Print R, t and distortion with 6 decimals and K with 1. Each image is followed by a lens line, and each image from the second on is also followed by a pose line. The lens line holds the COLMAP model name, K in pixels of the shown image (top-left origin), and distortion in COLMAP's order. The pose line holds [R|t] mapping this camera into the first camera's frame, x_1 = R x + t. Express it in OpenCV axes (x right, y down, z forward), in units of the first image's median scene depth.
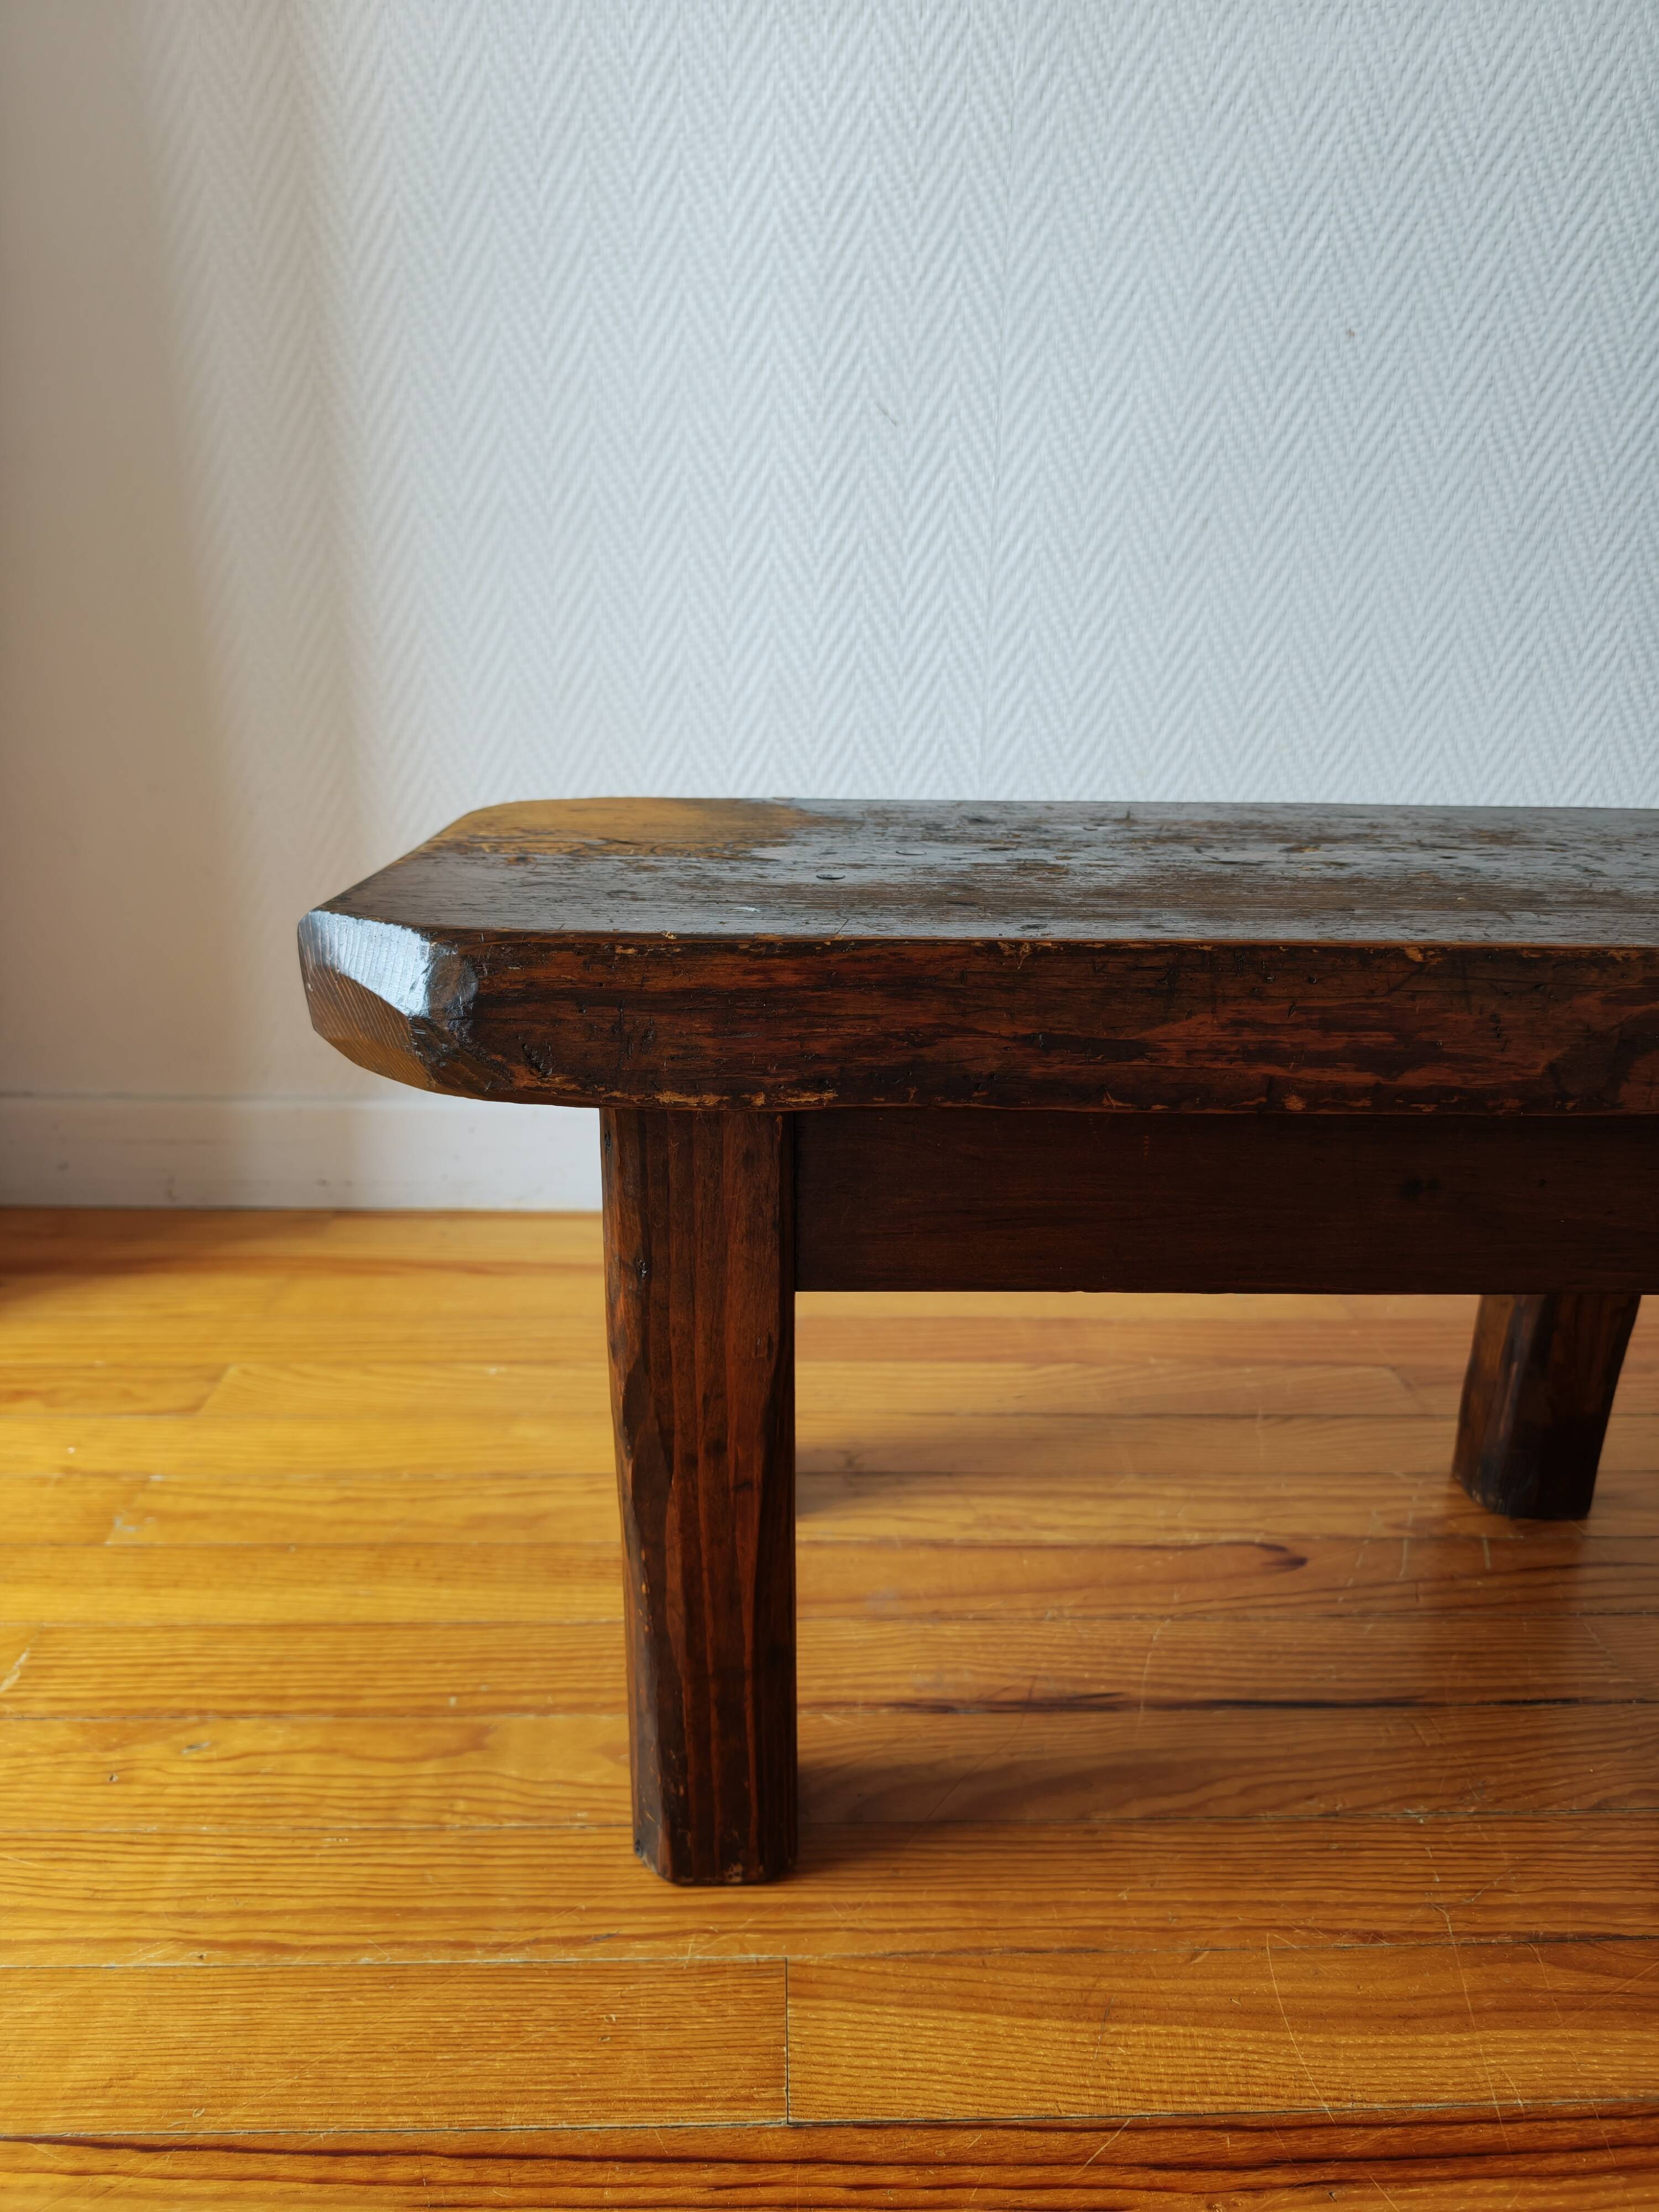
lens RADIAL K [[1568.6, 0, 840.7], [0, 1568.6, 1111.5], [0, 0, 1]] dist [-0.007131, -0.012479]
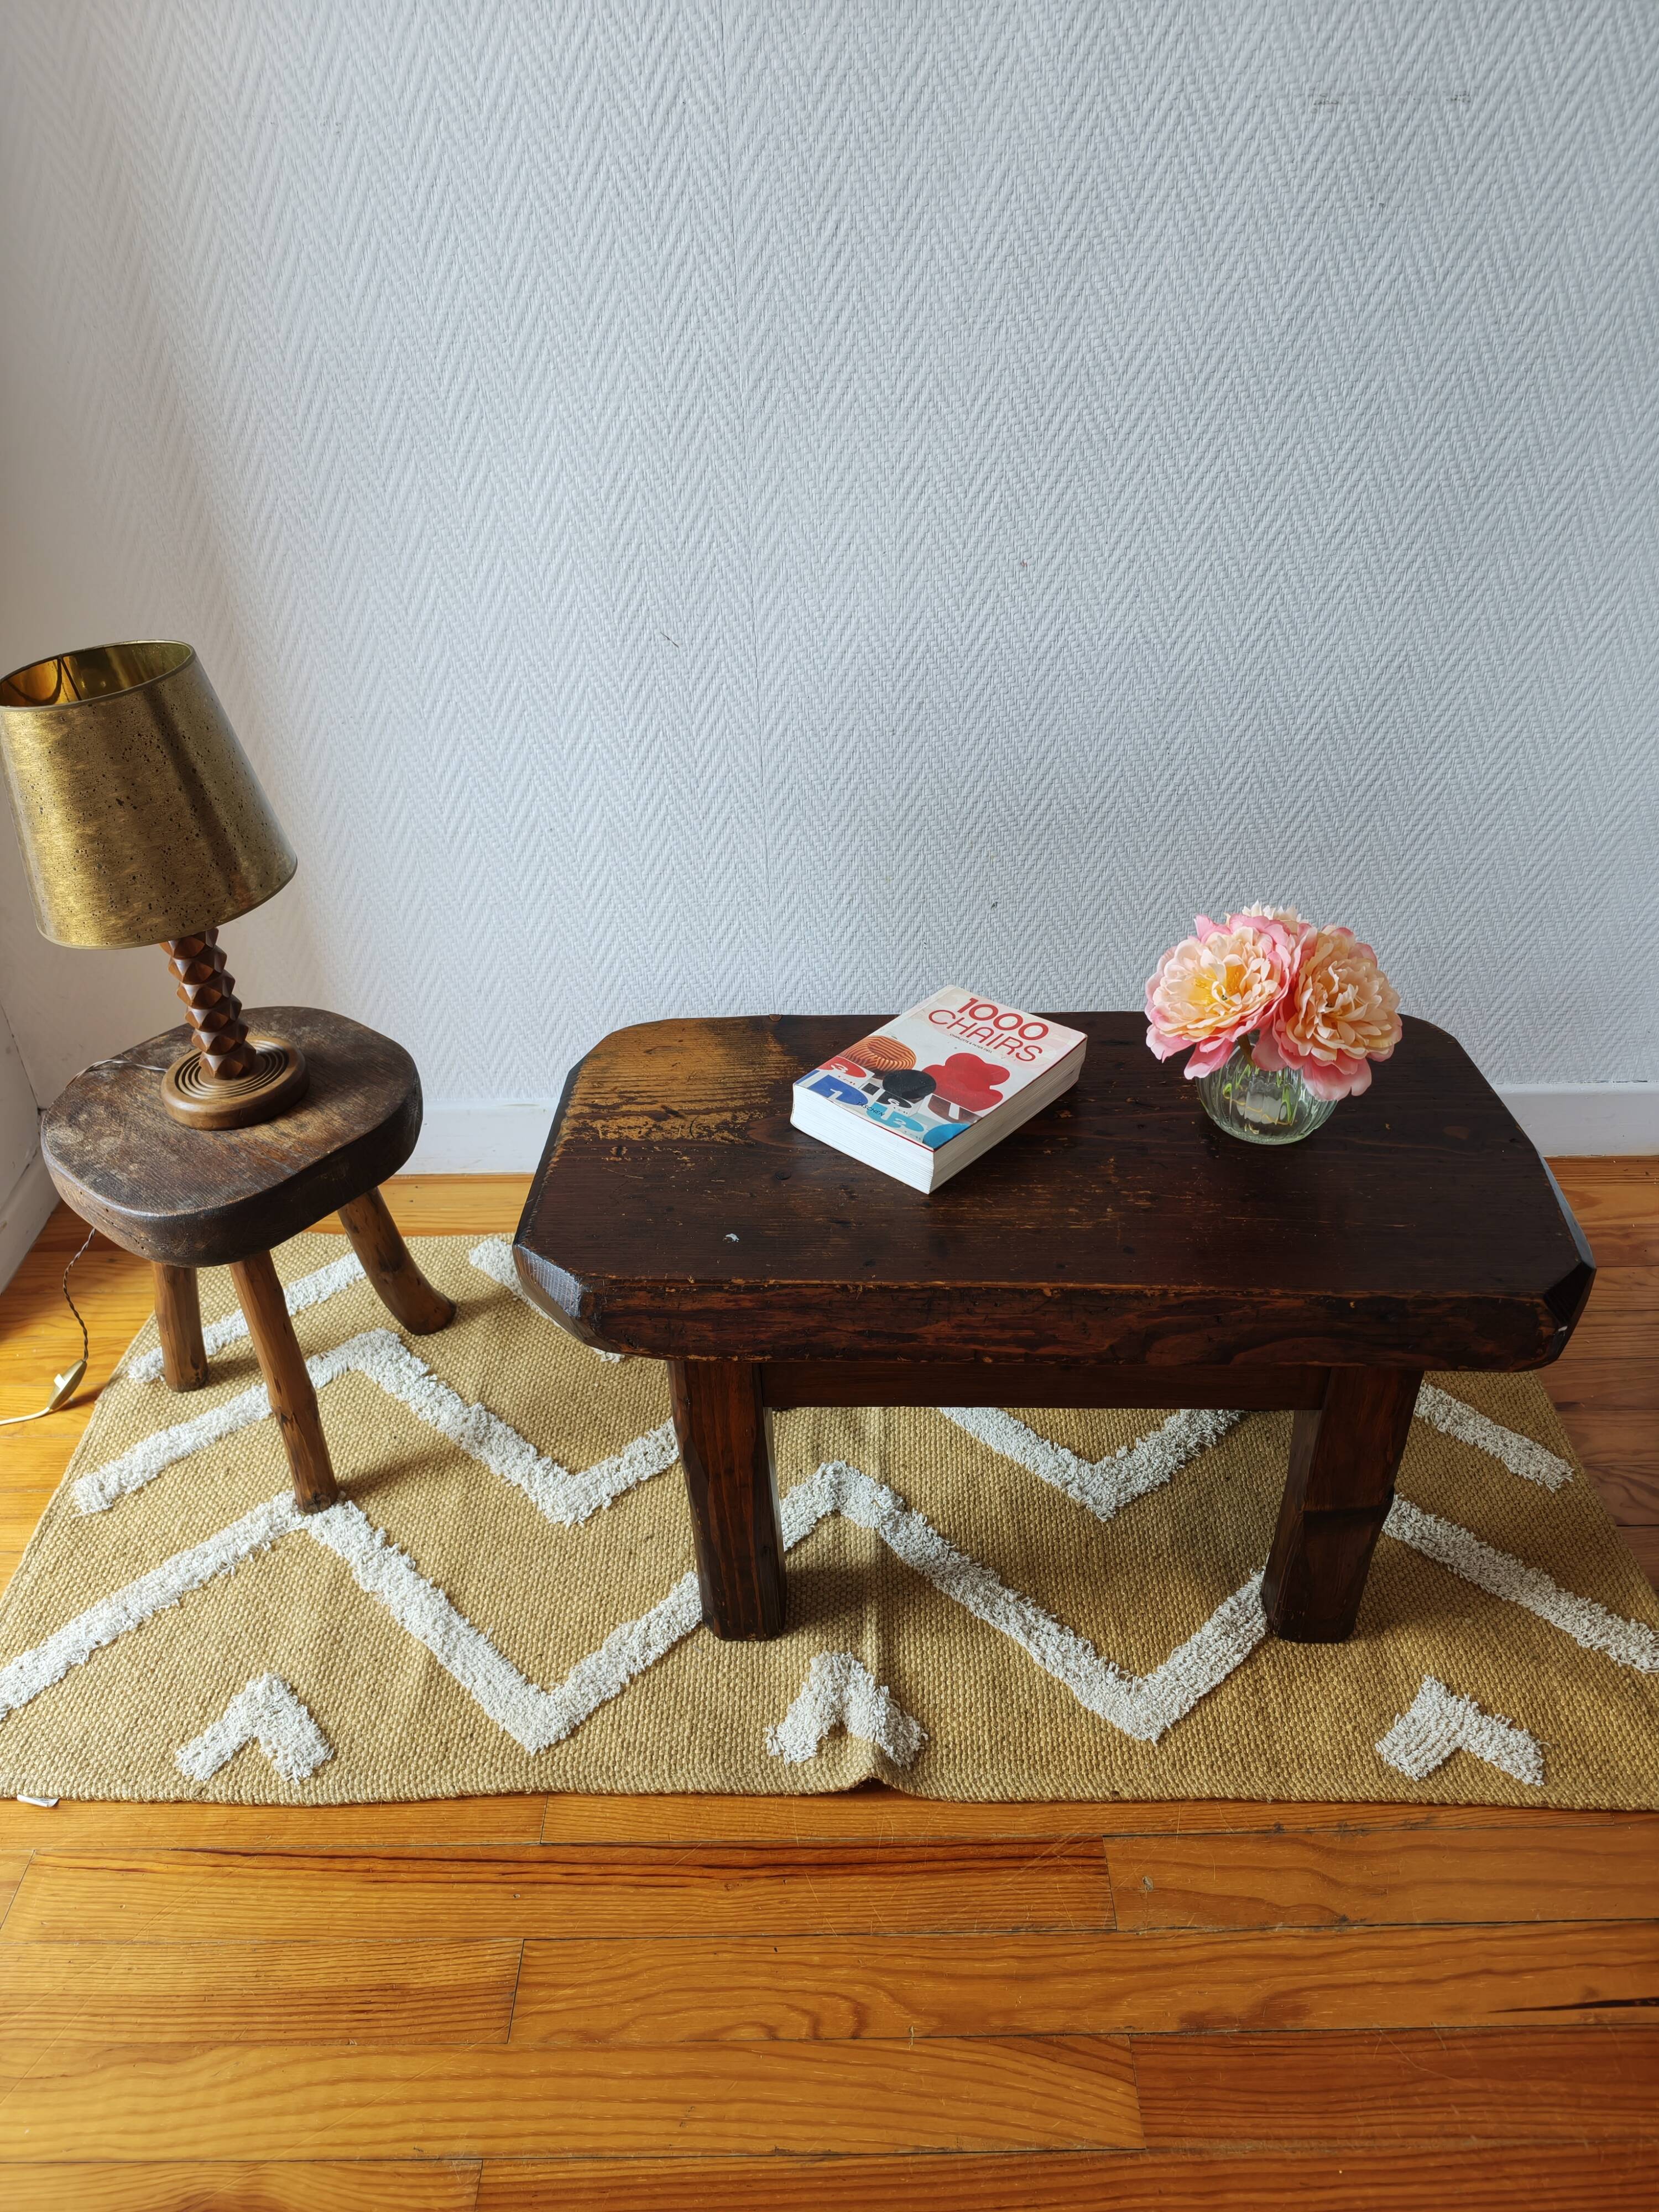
lens RADIAL K [[1543.9, 0, 843.1], [0, 1543.9, 1106.8], [0, 0, 1]] dist [0.030986, -0.054376]
pose [[0.998483, -0.012978, -0.053506, 0.248455], [0.027221, 0.961101, 0.274853, -0.437328], [0.047857, -0.275893, 0.959996, -0.361975]]
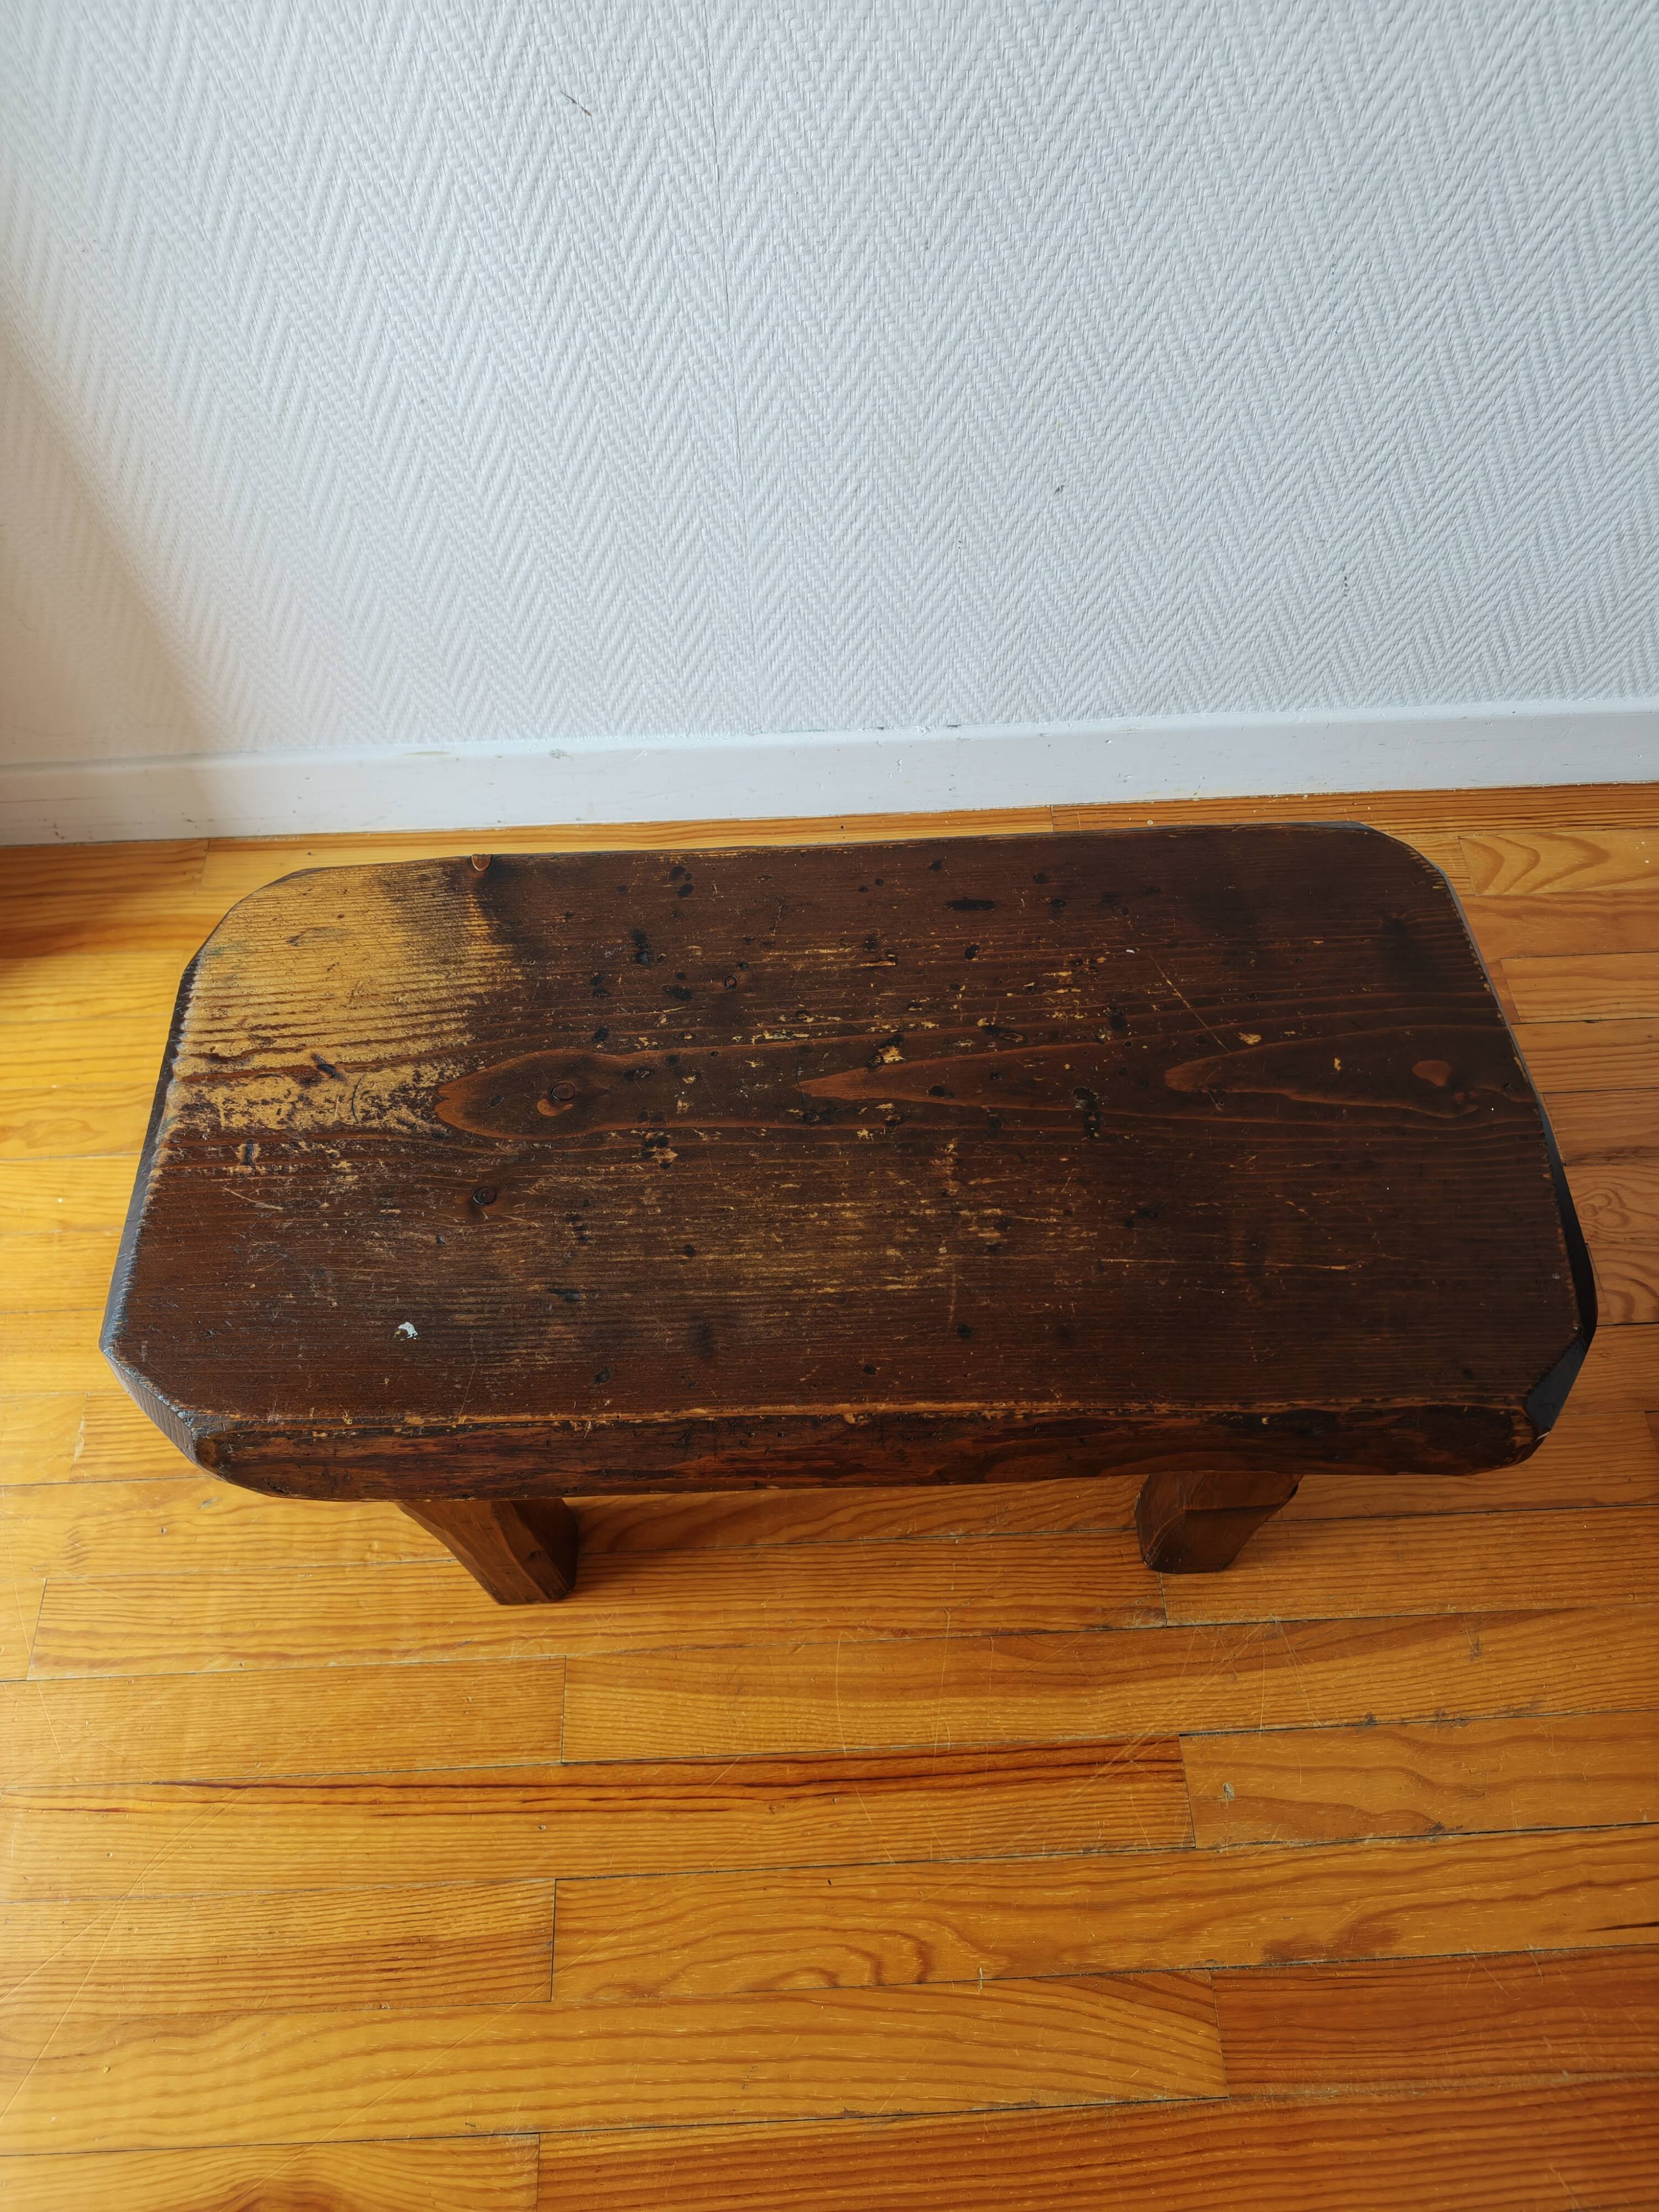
lens RADIAL K [[1553.2, 0, 835.6], [0, 1553.2, 1109.2], [0, 0, 1]] dist [0.003369, -0.023949]
pose [[0.999355, -0.020623, -0.029399, 0.186224], [0.034826, 0.756320, 0.653274, -0.593767], [0.008762, -0.653876, 0.756551, 0.038174]]
